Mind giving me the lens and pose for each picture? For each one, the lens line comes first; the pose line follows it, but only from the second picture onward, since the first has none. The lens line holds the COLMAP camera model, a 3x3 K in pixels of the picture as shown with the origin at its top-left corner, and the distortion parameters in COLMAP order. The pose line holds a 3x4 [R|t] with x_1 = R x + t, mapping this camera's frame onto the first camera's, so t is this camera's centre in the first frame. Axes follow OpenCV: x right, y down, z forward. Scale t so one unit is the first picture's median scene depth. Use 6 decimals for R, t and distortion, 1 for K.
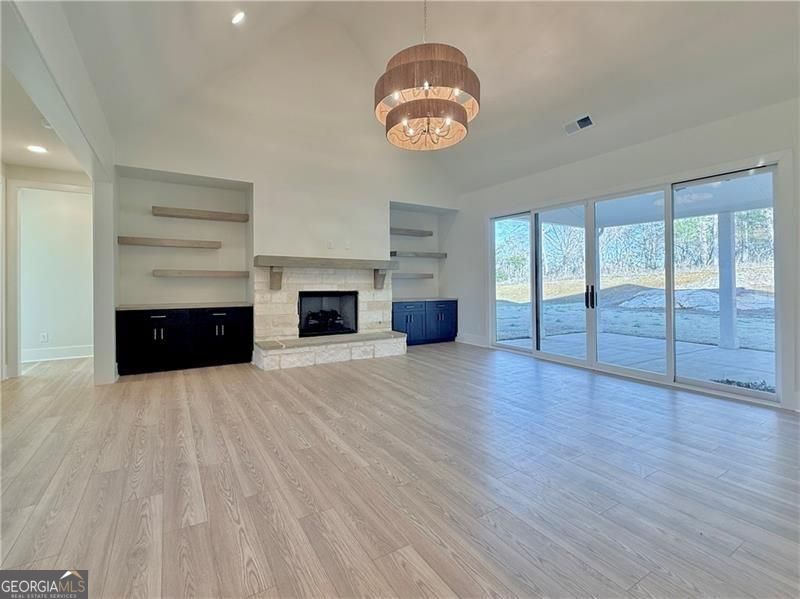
lens RADIAL K [[380.6, 0, 399.7], [0, 380.6, 288.2], [0, 0, 1]] dist [-0.001498, -0.000108]
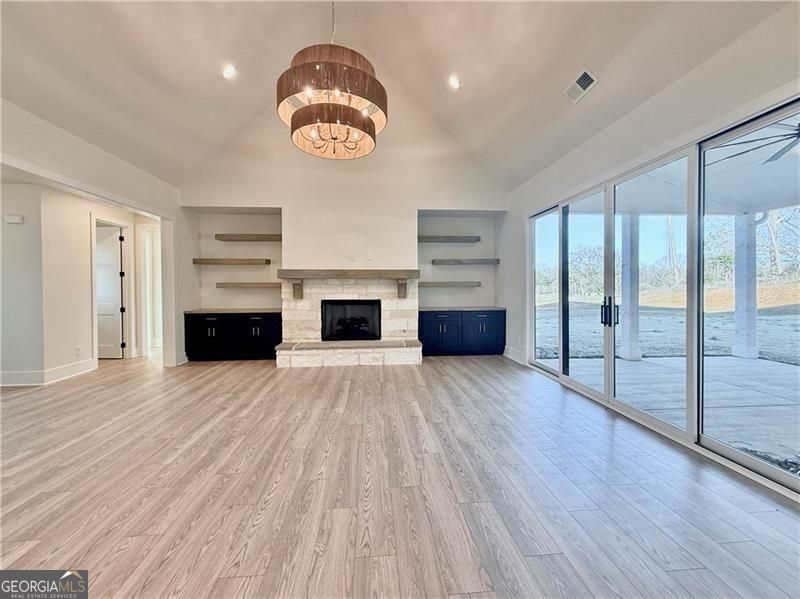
lens RADIAL K [[357.8, 0, 400.0], [0, 357.8, 299.5], [0, 0, 1]] dist [0.001342, 0.000285]
pose [[0.891434, 0.009031, -0.453060, 0.419549], [-0.000932, 0.999836, 0.018096, -0.012047], [0.453149, -0.015709, 0.891296, 0.164912]]
